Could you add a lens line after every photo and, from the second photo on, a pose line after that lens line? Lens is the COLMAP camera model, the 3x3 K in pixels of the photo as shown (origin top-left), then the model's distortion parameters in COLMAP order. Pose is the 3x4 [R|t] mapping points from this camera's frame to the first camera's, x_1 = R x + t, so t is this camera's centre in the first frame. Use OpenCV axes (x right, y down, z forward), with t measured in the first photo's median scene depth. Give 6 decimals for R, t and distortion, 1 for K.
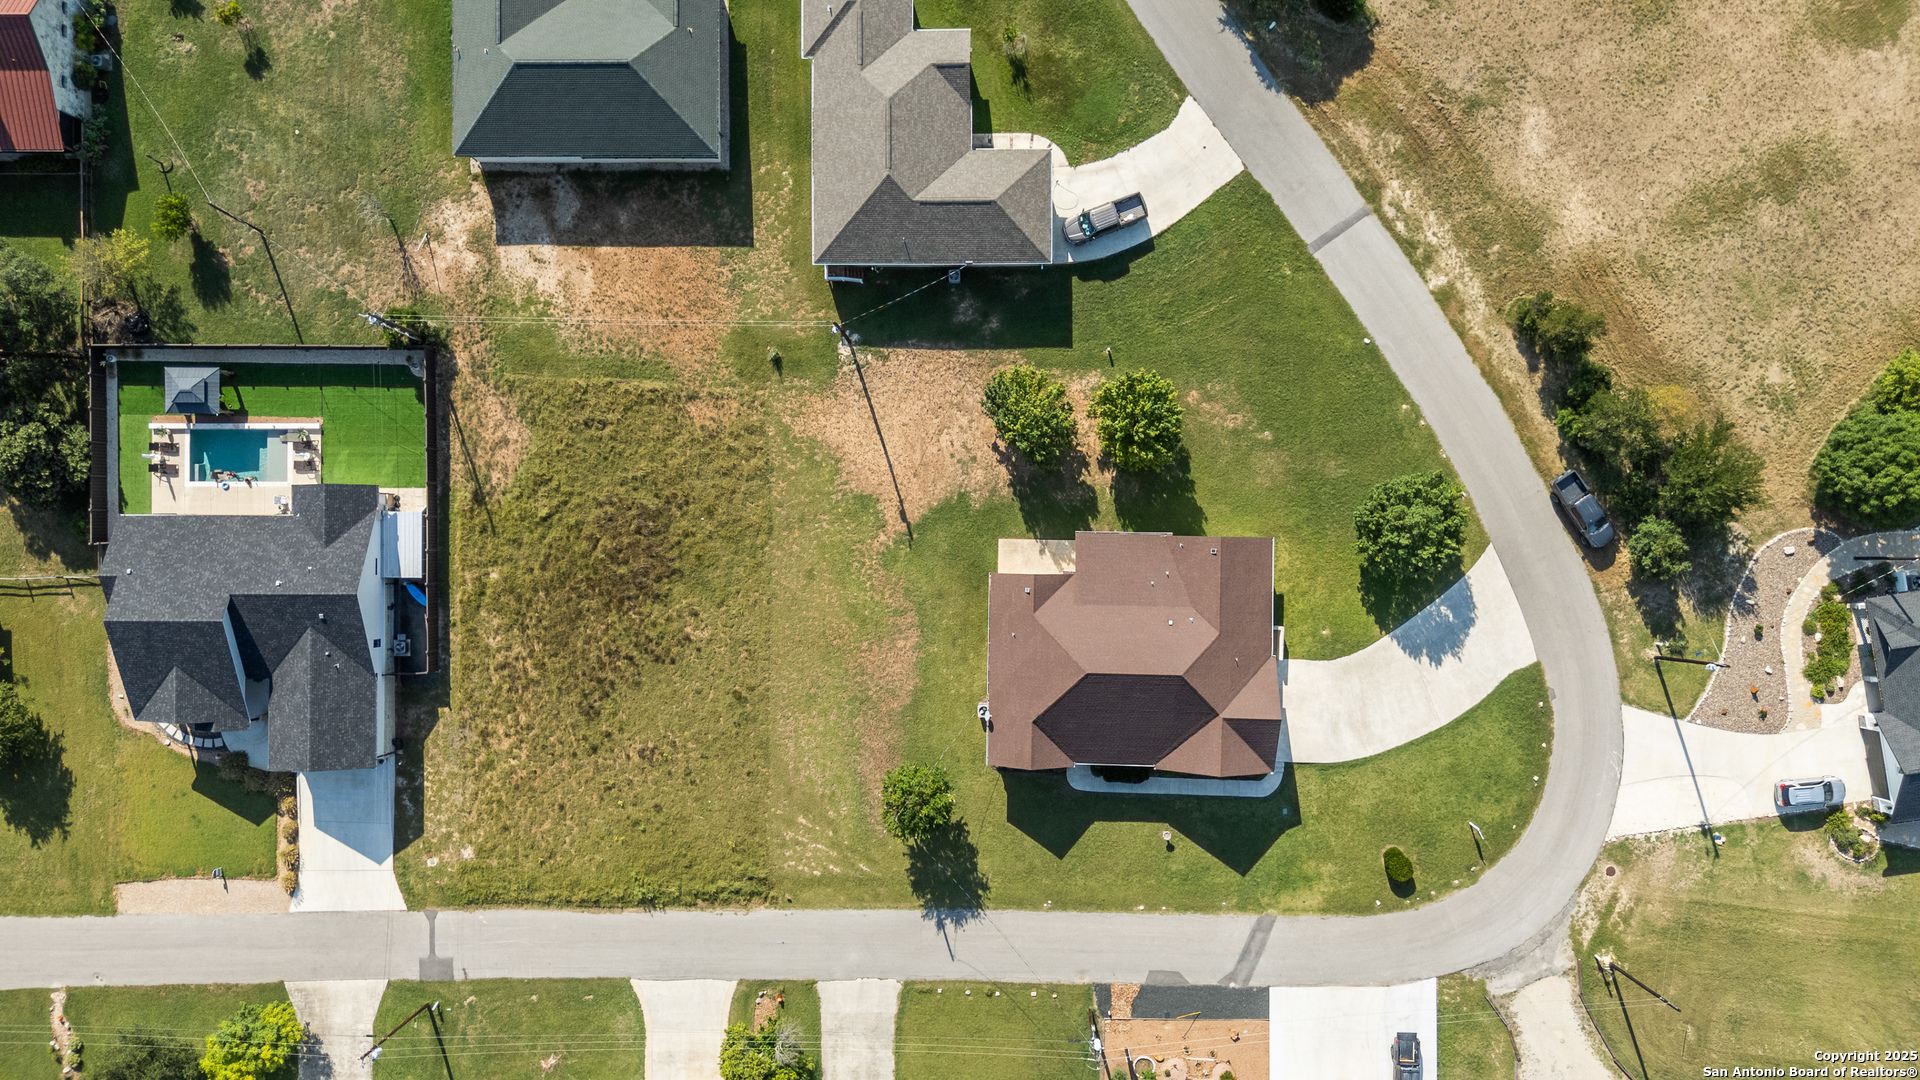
lens RADIAL K [[1406.9, 0, 960.0], [0, 1406.9, 540.0], [0, 0, 1]] dist [0.015446, -0.006835]
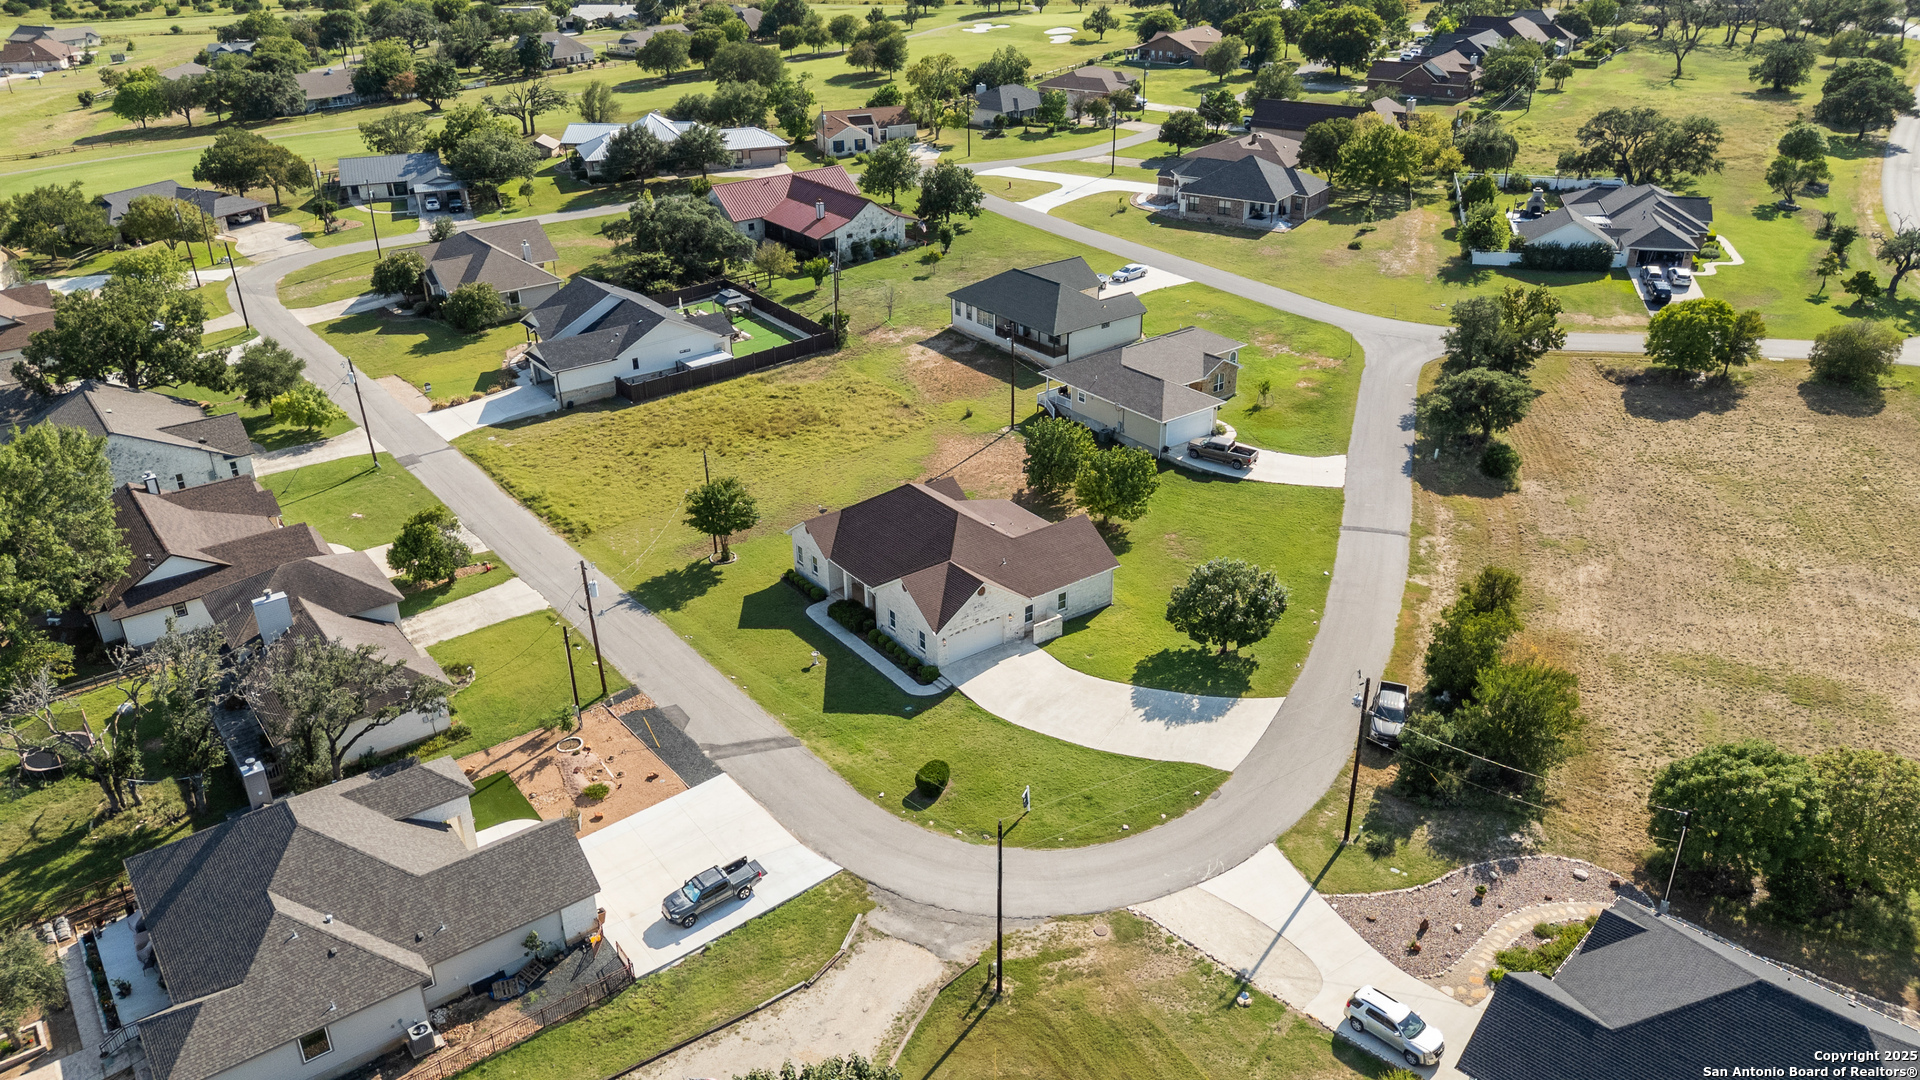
lens RADIAL K [[1403.3, 0, 960.0], [0, 1403.3, 540.0], [0, 0, 1]] dist [0.053451, -0.070175]
pose [[0.600312, 0.384016, -0.701539, 0.835845], [-0.799766, 0.288672, -0.526349, 0.605377], [0.000388, 0.877041, 0.480416, 0.479045]]
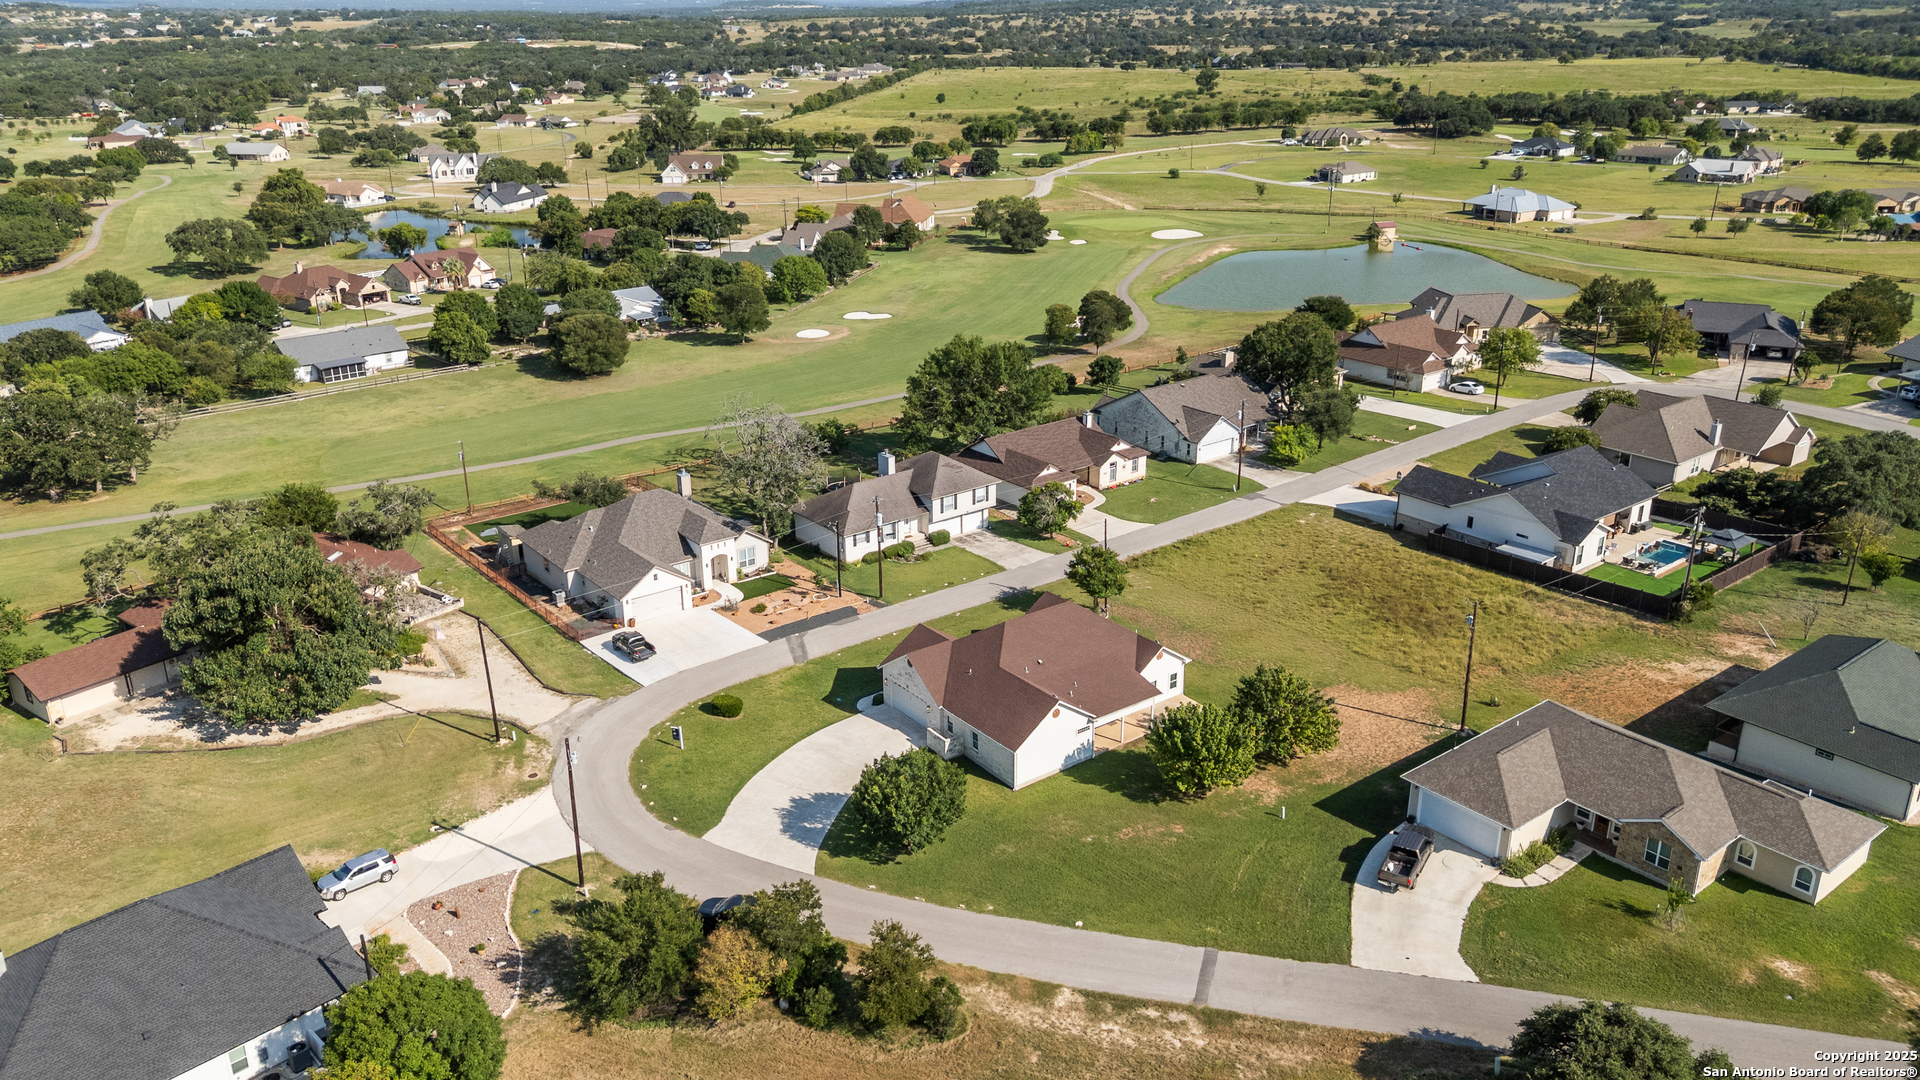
lens RADIAL K [[1406.9, 0, 960.0], [0, 1406.9, 540.0], [0, 0, 1]] dist [0.015446, -0.006835]
pose [[-0.787547, 0.264564, -0.556575, 0.726788], [-0.614171, -0.262761, 0.744144, -0.635806], [0.050627, 0.927881, 0.369424, 0.492594]]
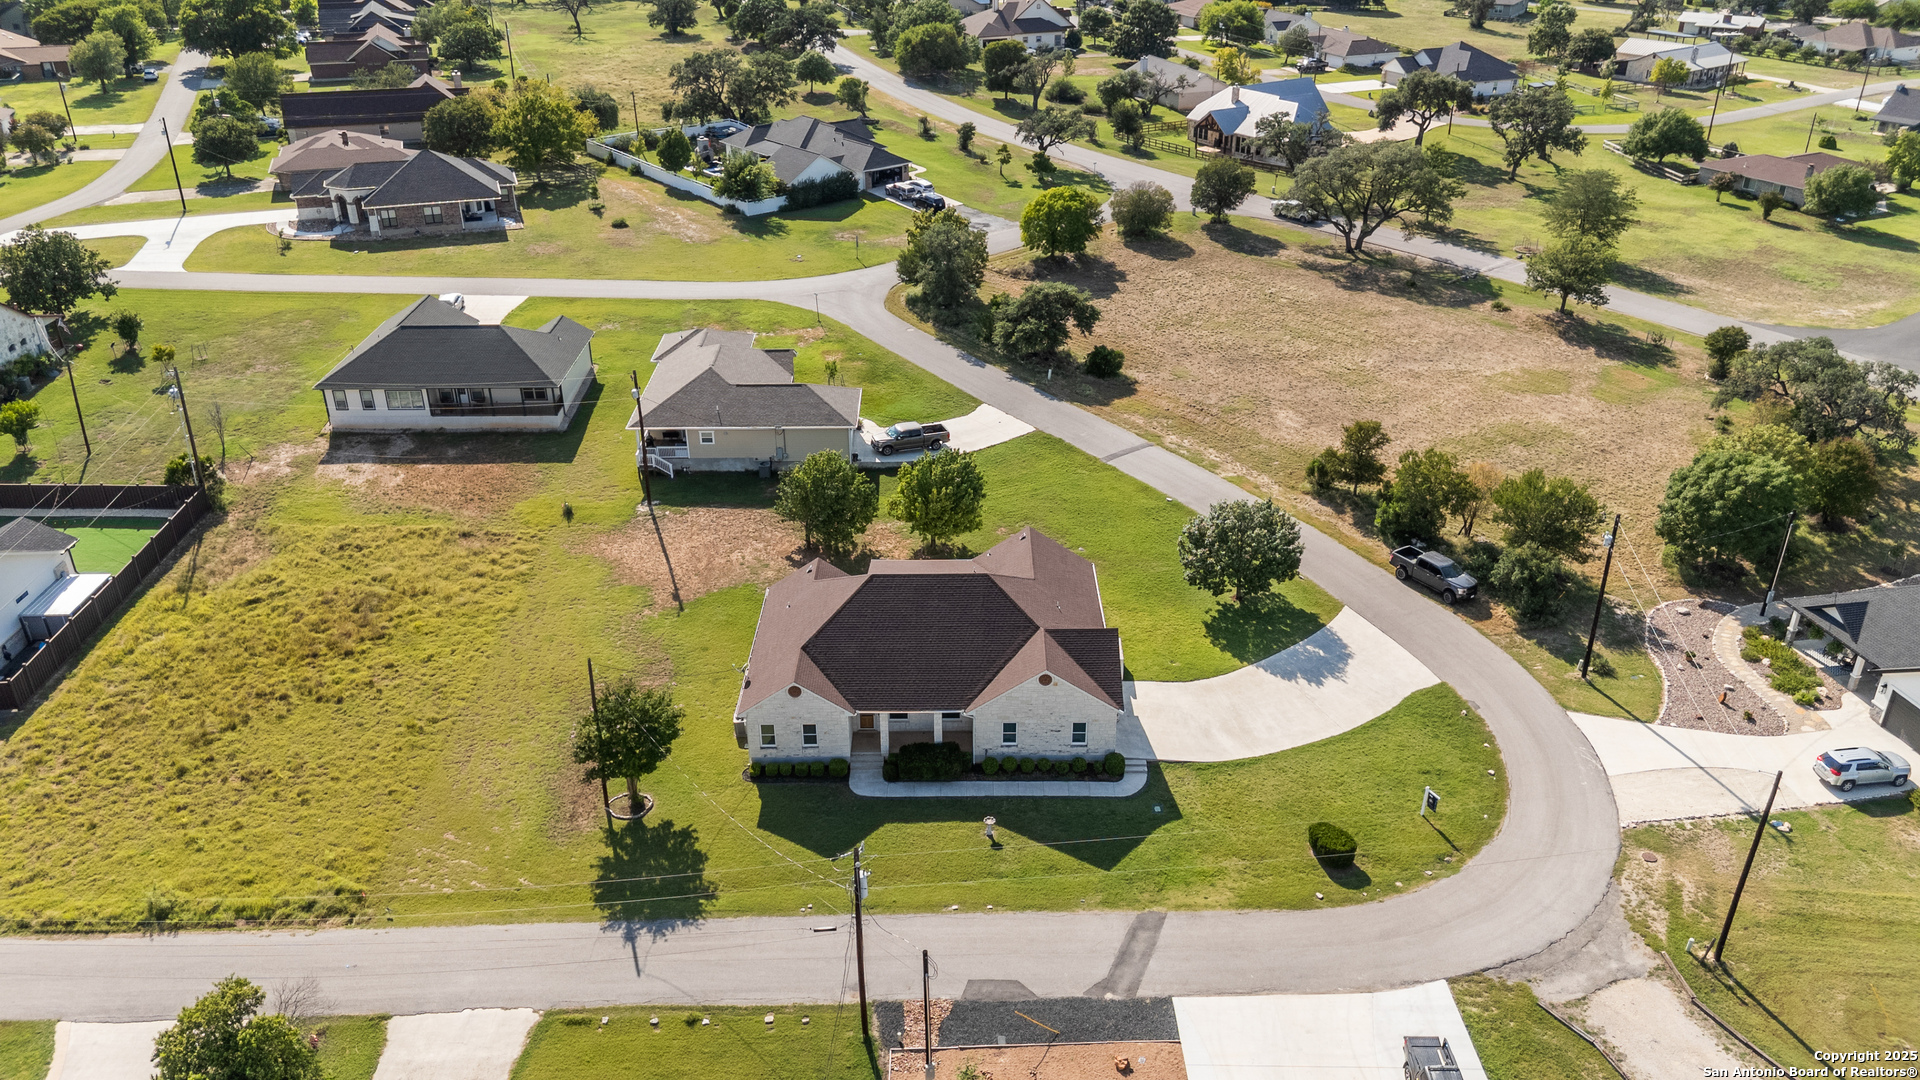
lens RADIAL K [[1403.3, 0, 960.0], [0, 1403.3, 540.0], [0, 0, 1]] dist [0.053451, -0.070175]
pose [[0.999065, 0.027431, 0.033415, 0.106383], [0.016724, 0.467513, -0.883828, 0.746898], [-0.039867, 0.883560, 0.466618, 0.561368]]
